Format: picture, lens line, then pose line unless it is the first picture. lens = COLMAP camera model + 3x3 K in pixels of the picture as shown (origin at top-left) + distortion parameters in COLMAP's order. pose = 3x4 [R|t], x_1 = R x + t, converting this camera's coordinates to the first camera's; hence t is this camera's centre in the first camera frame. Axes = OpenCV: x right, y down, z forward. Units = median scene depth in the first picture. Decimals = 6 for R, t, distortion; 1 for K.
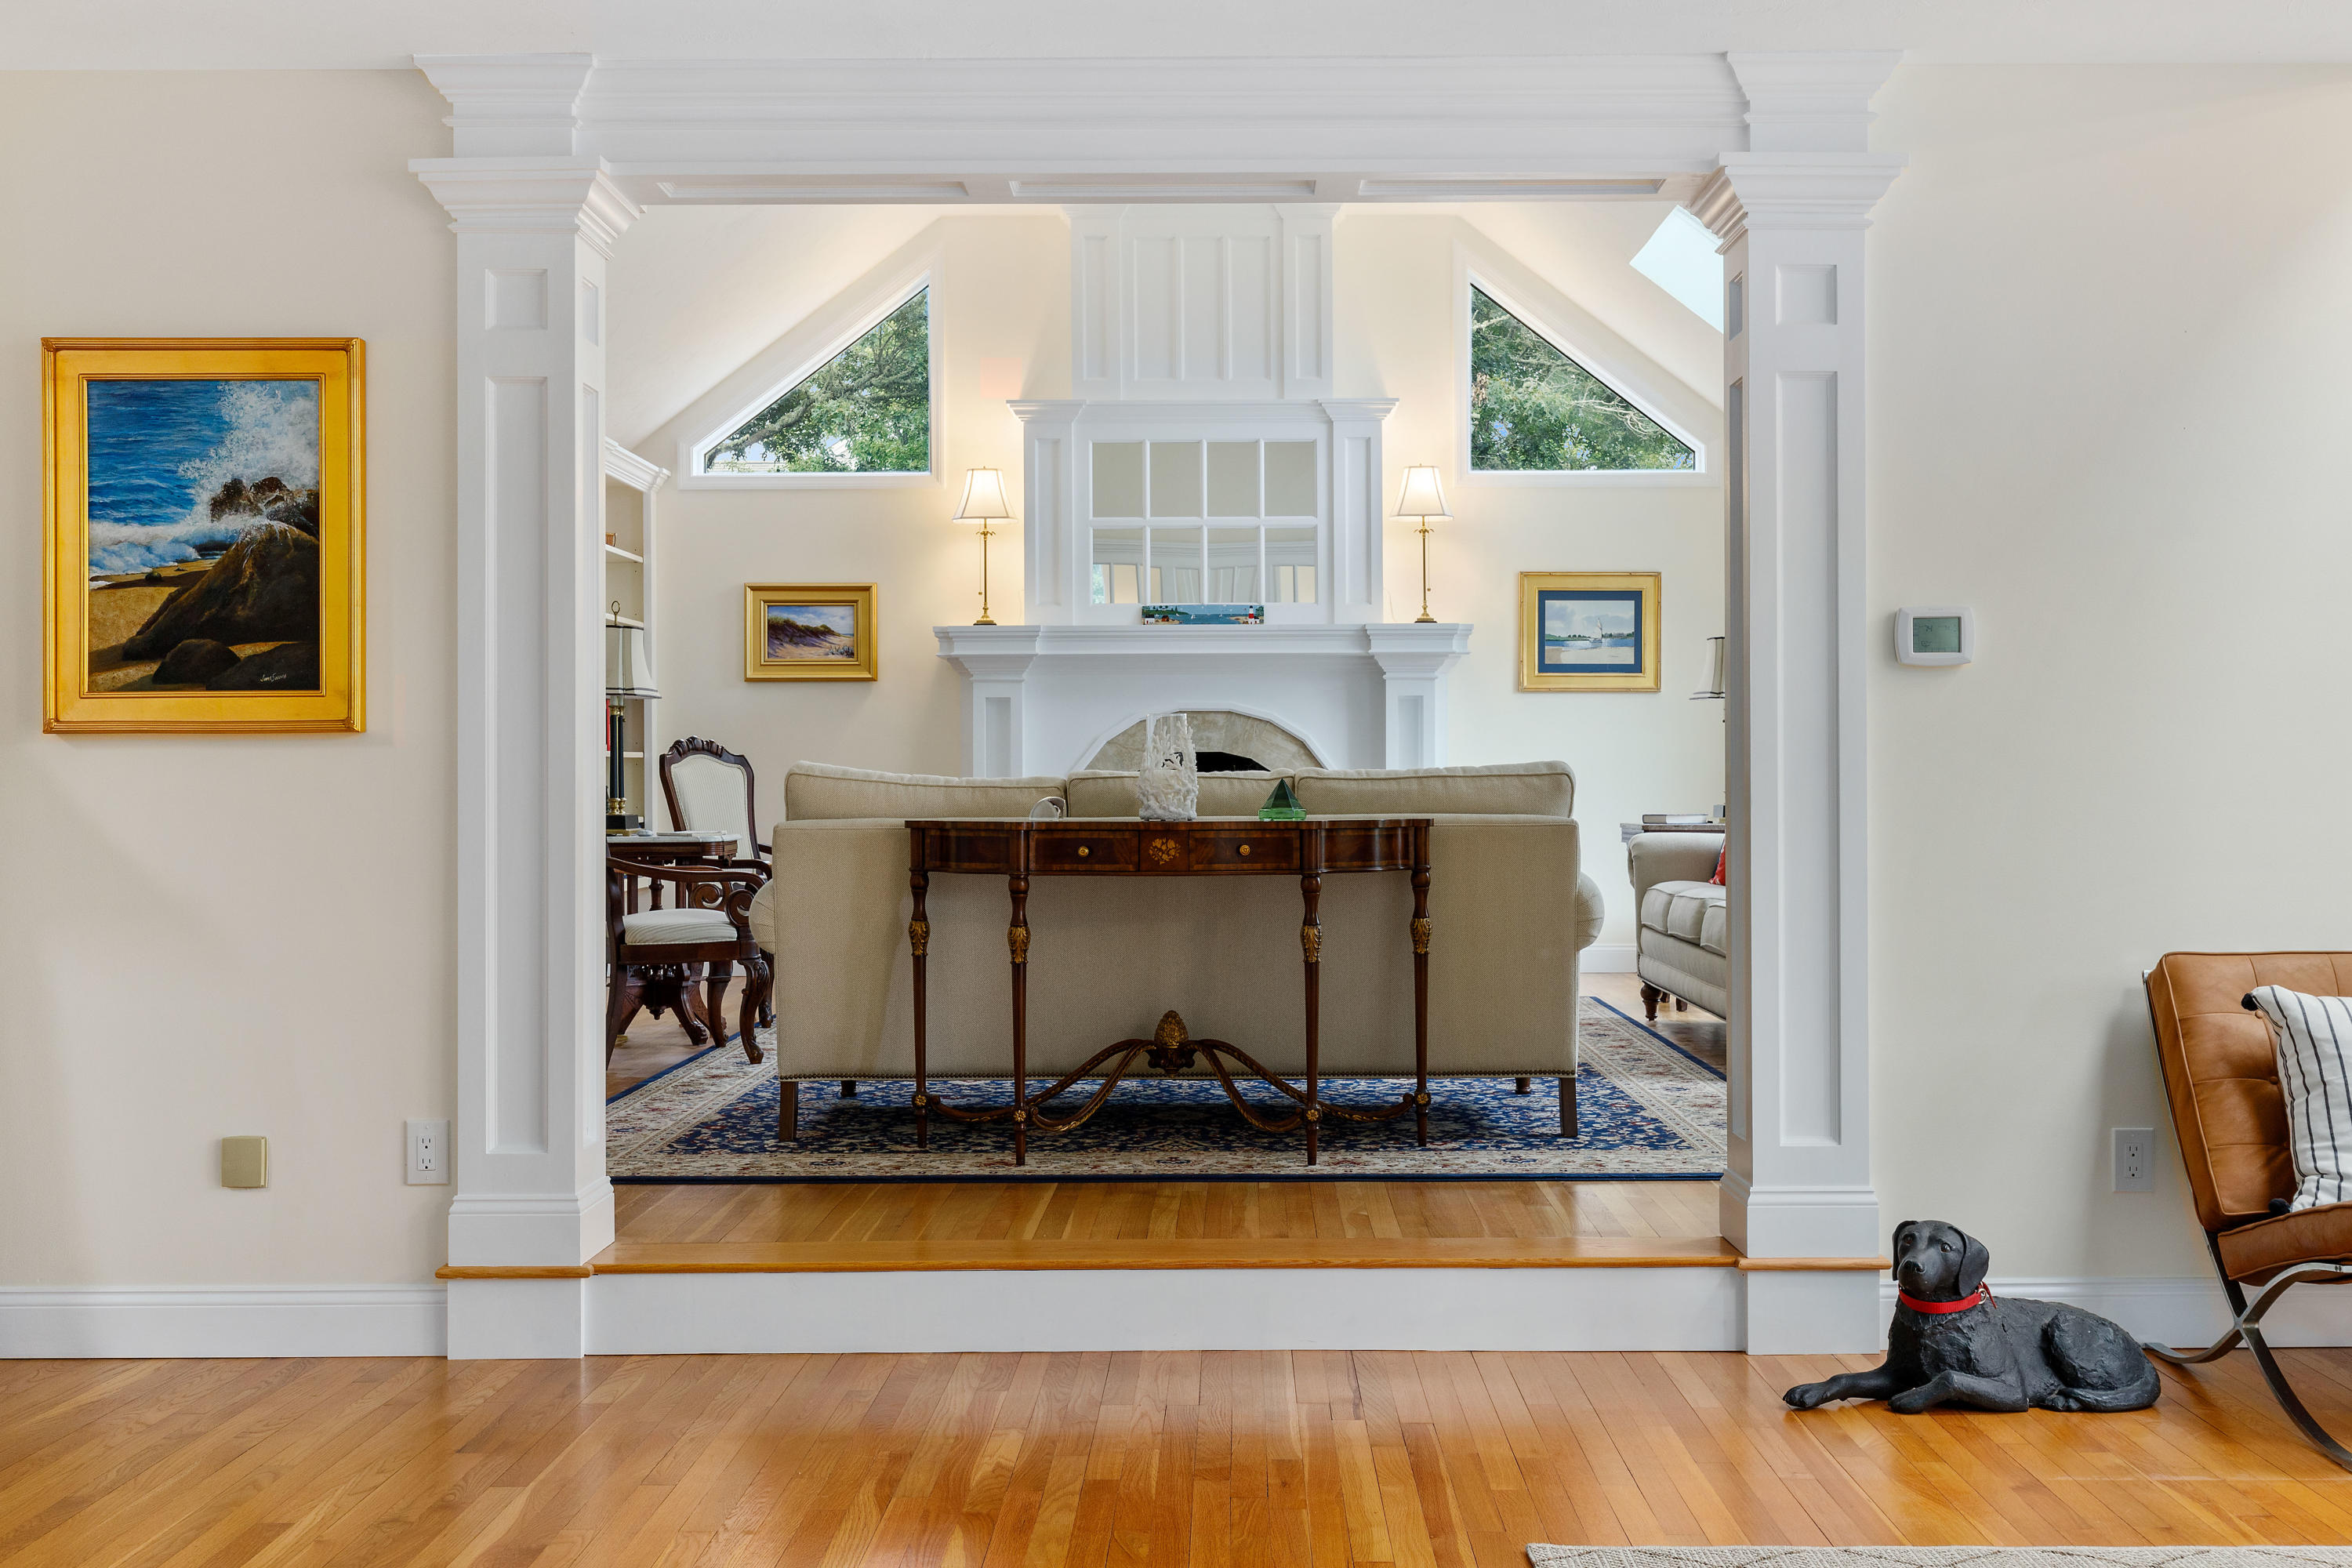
lens RADIAL K [[2301.1, 0, 1251.2], [0, 2301.1, 757.5], [0, 0, 1]] dist [0.111698, 0.001226]
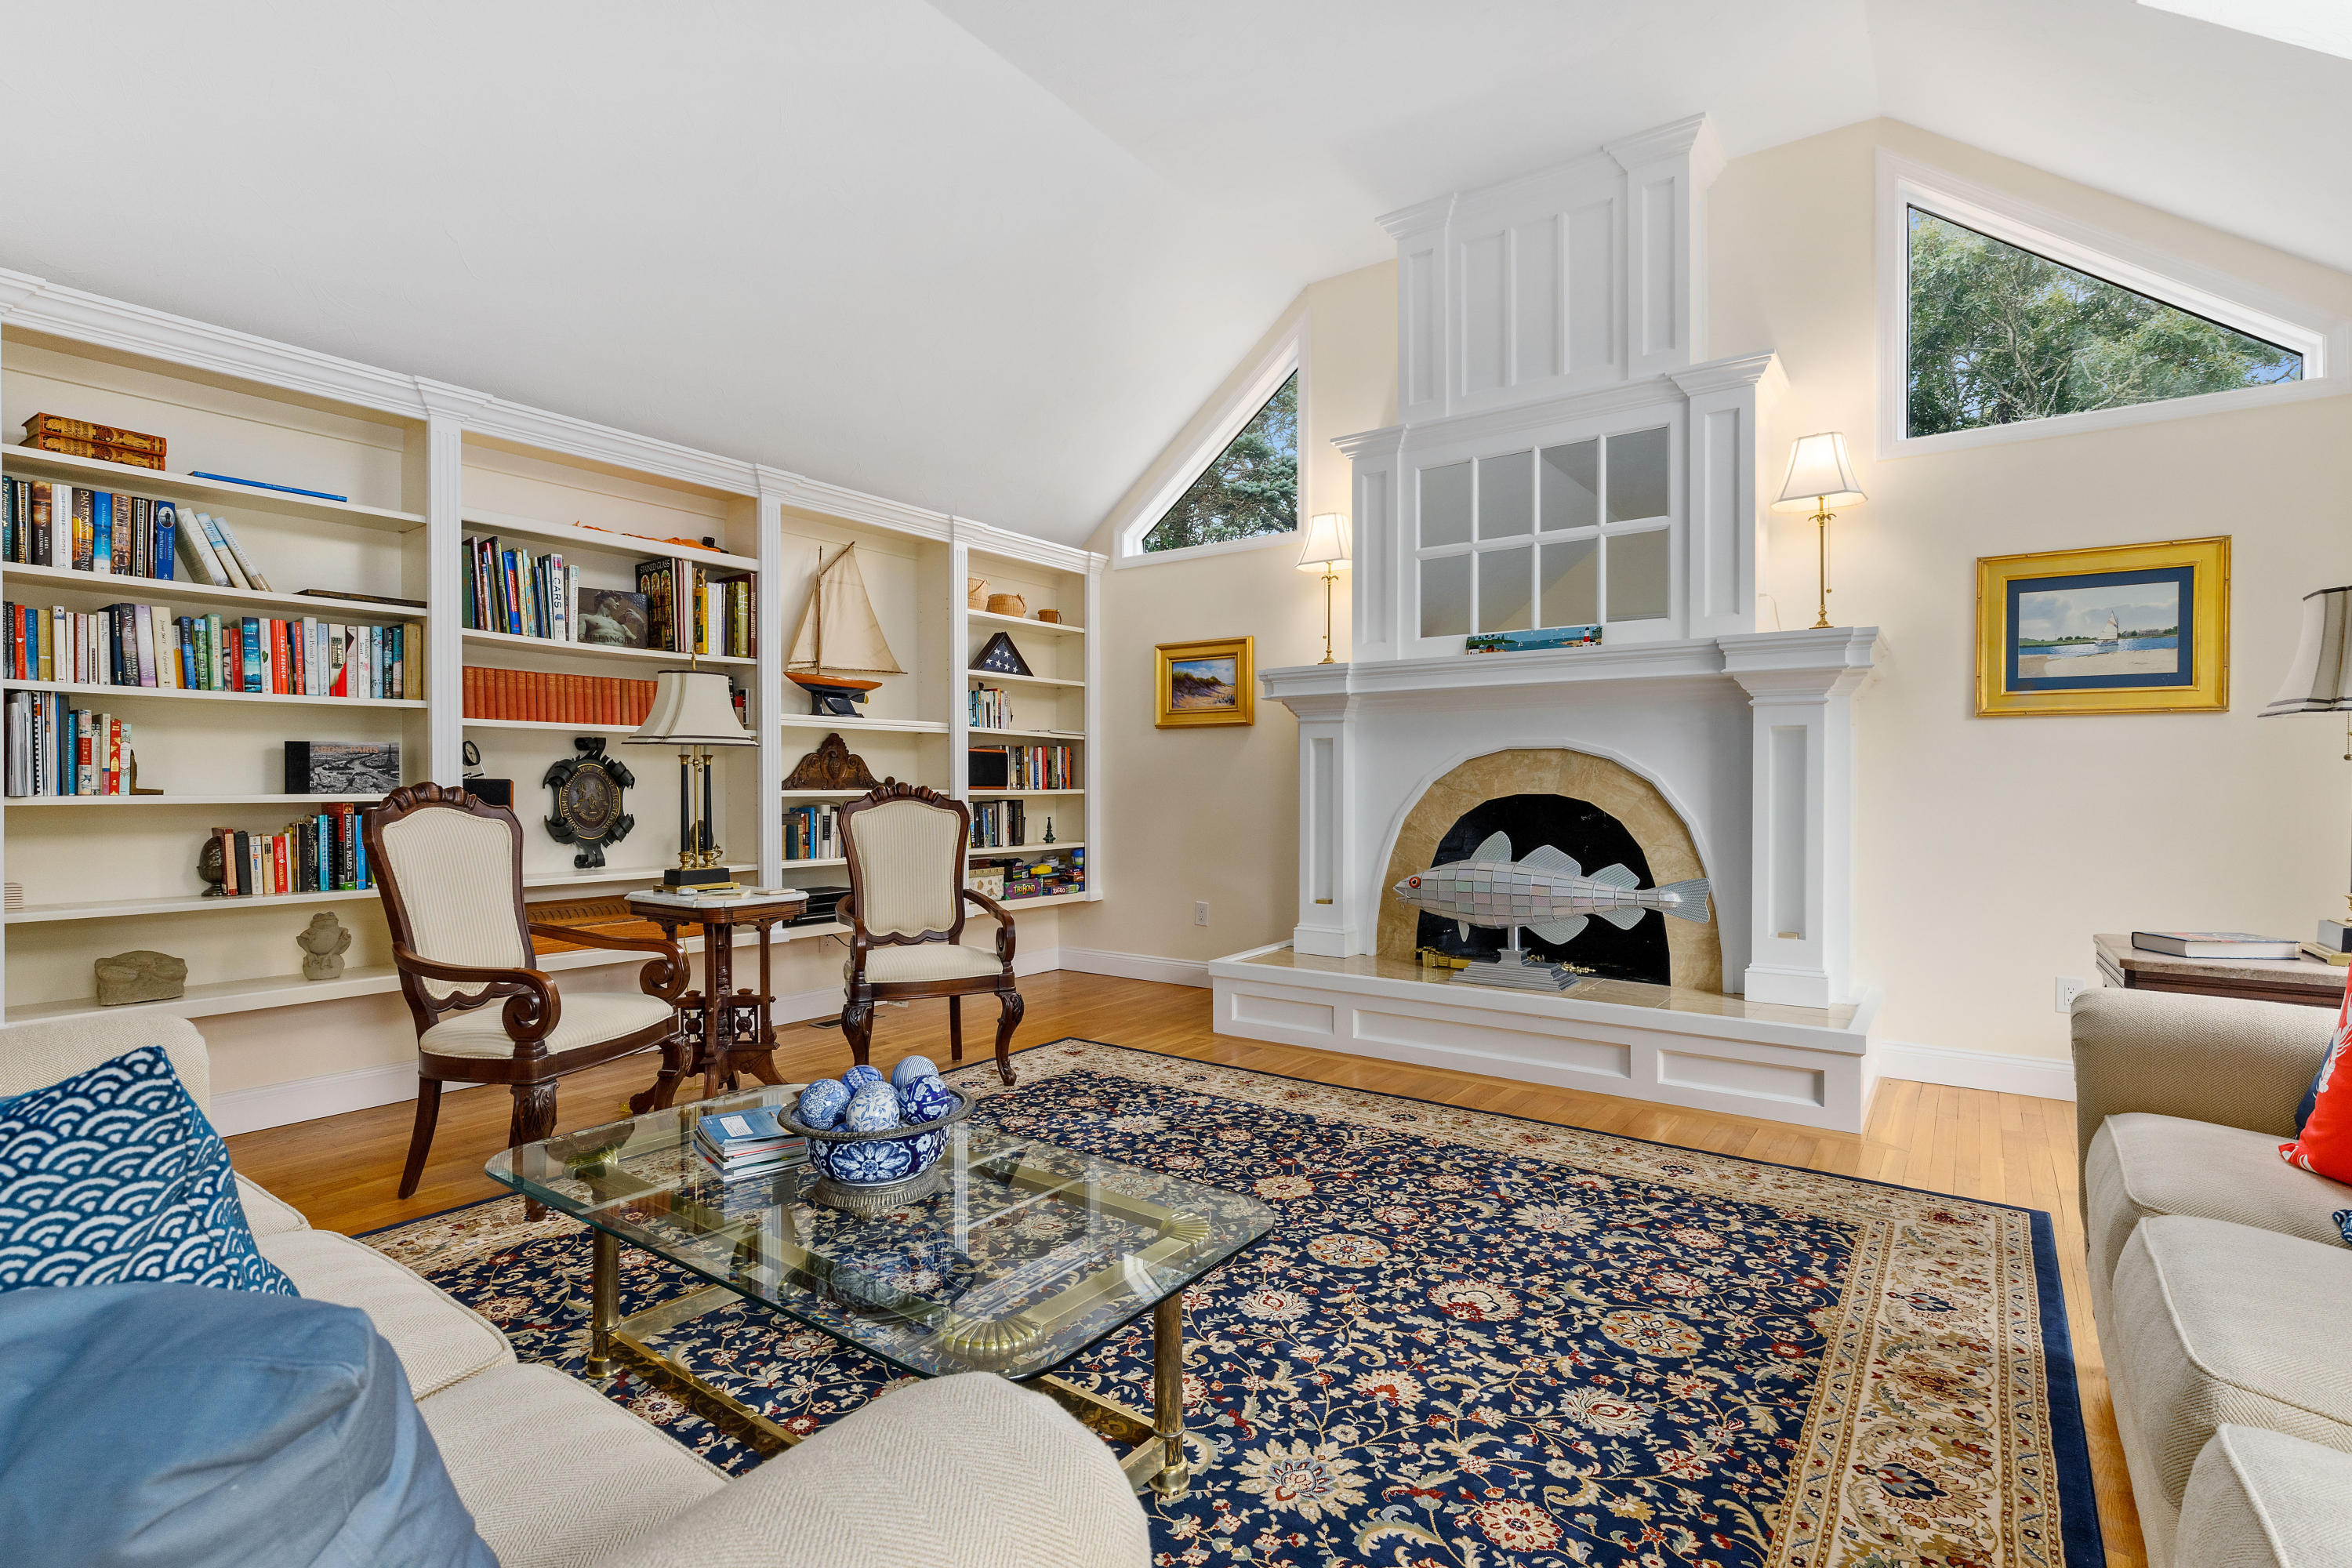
lens RADIAL K [[1113.6, 0, 1176.0], [0, 1113.6, 784.0], [0, 0, 1]] dist [0.001008, -0.000486]
pose [[0.812319, 0.005000, -0.583192, 0.119178], [0.000907, 0.999951, 0.009838, -0.010767], [0.583213, -0.008520, 0.812274, 0.563007]]
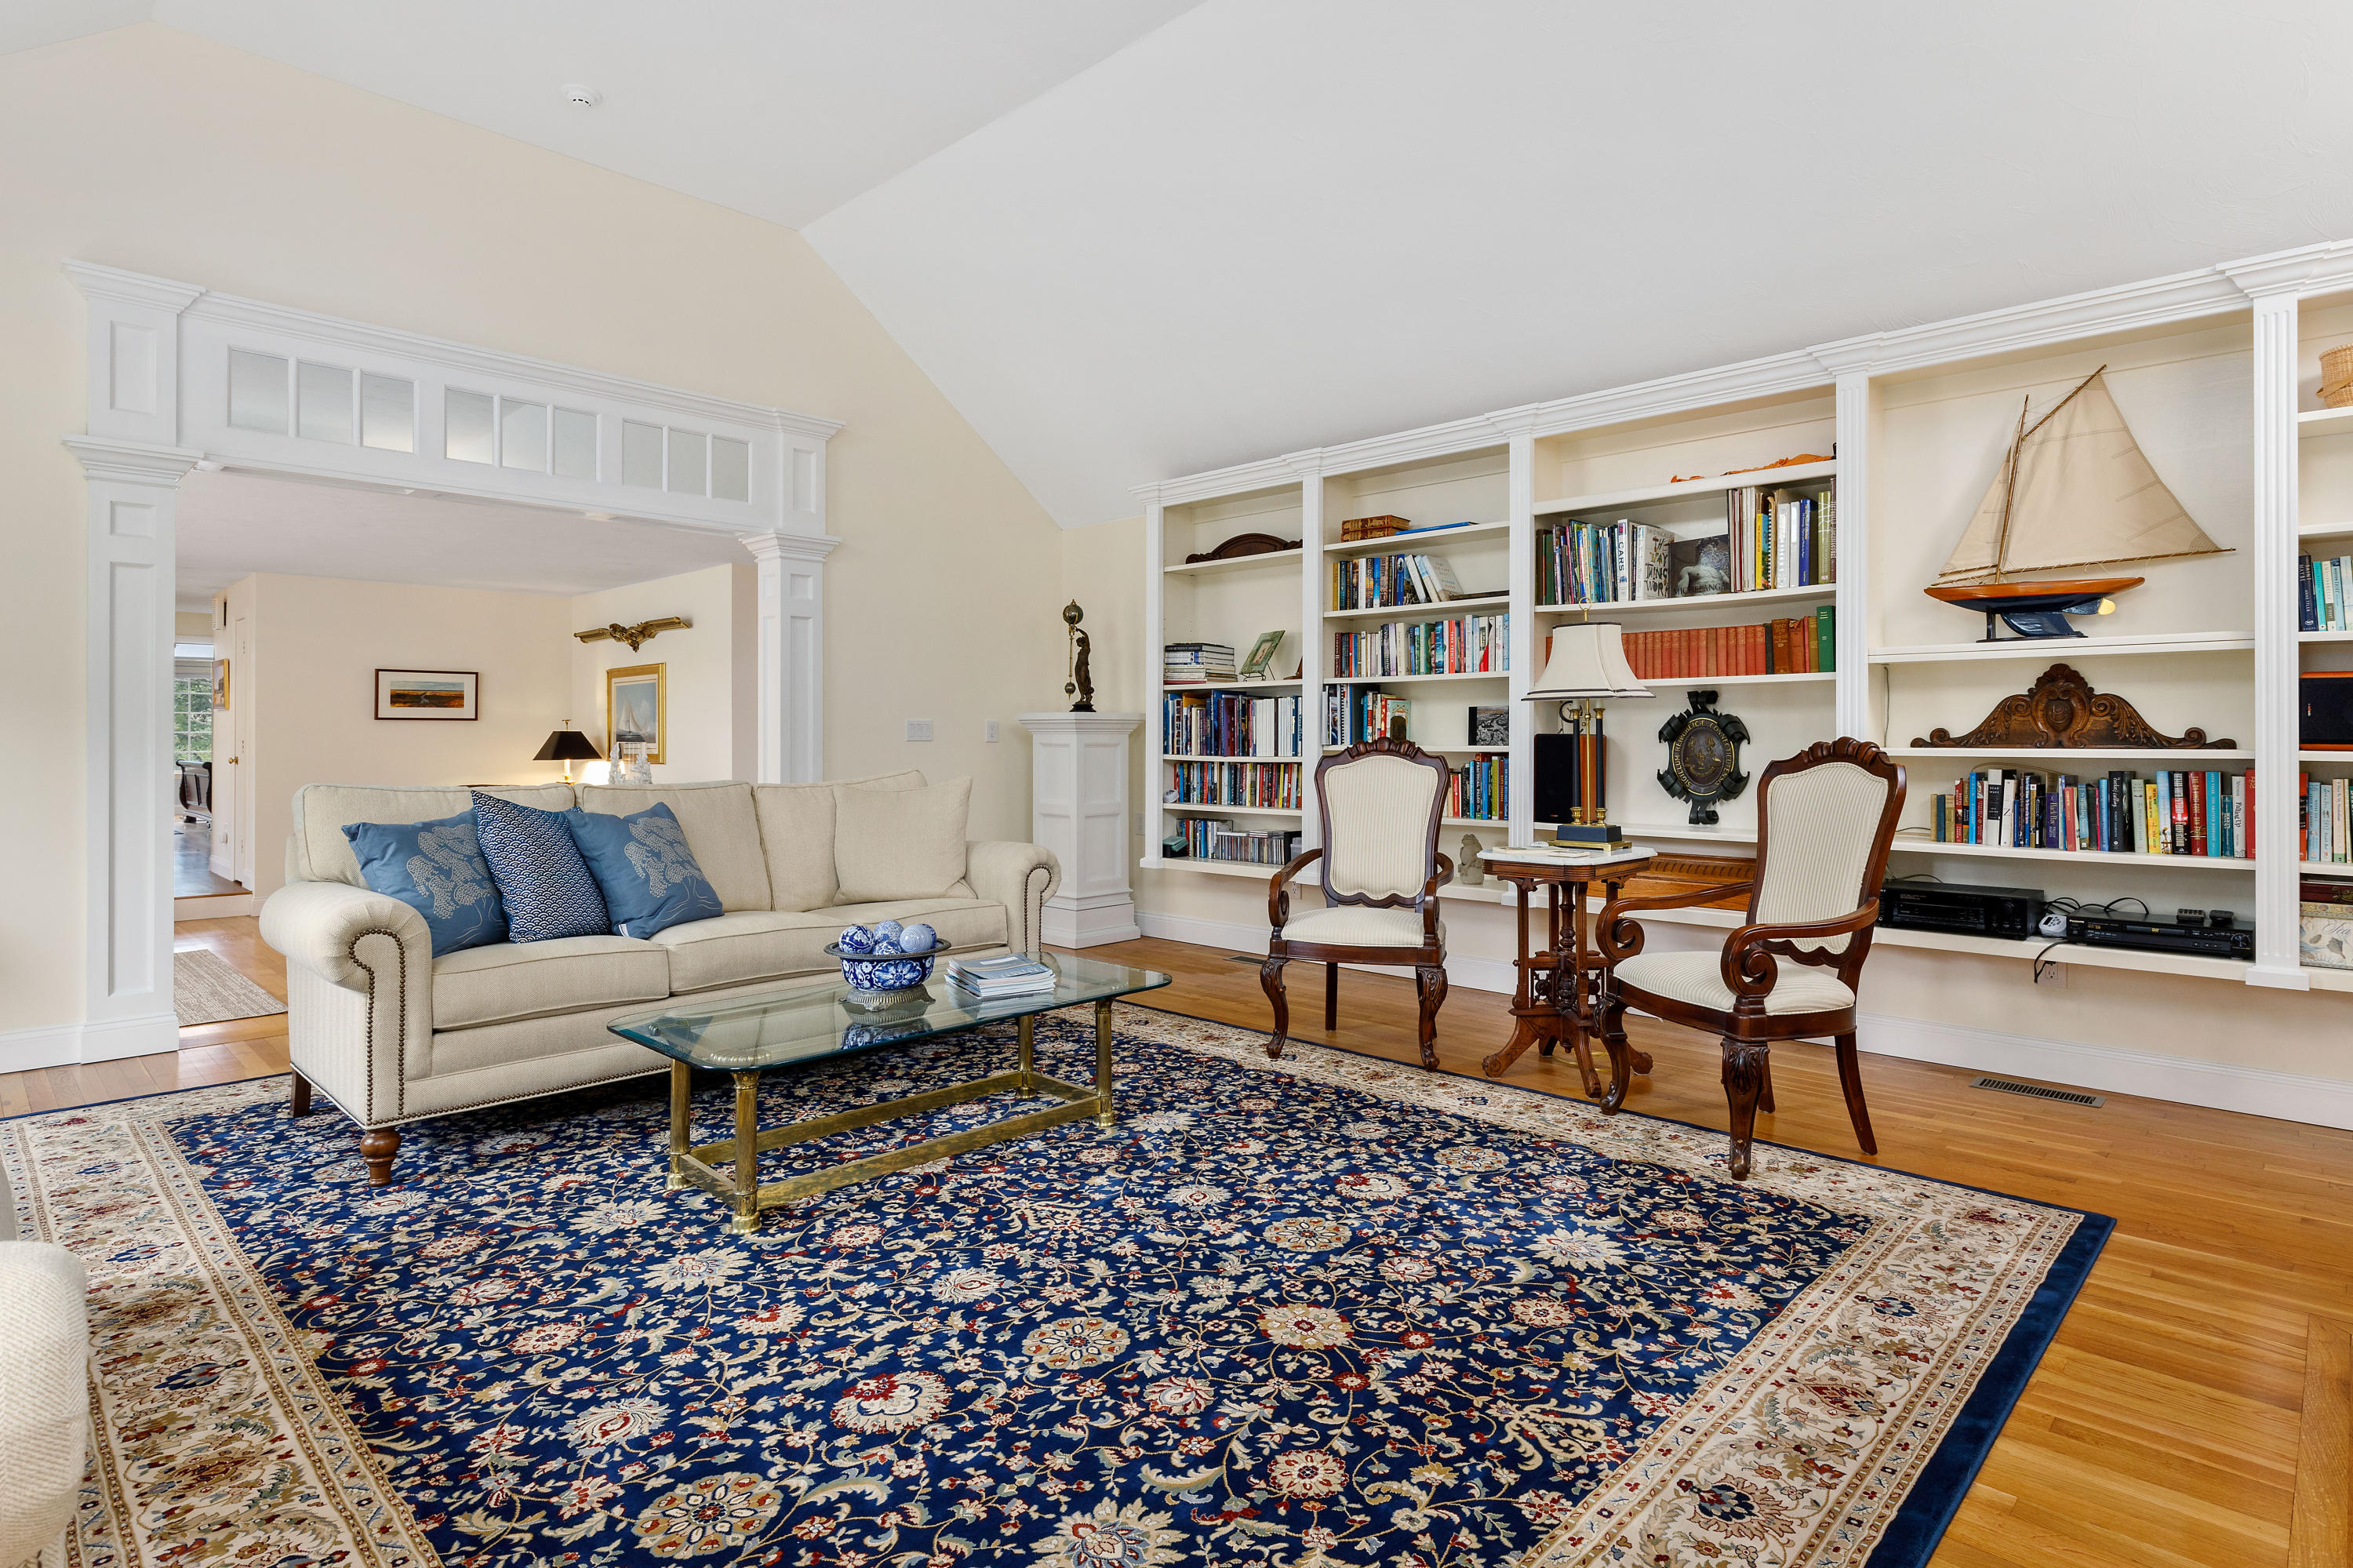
lens RADIAL K [[1220.5, 0, 1228.4], [0, 1220.5, 730.4], [0, 0, 1]] dist [-0.001965, -0.000157]
pose [[-0.678096, -0.000502, -0.734973, 0.142082], [0.008180, 0.999933, -0.008229, -0.007790], [0.734928, -0.011592, -0.678047, 0.938772]]
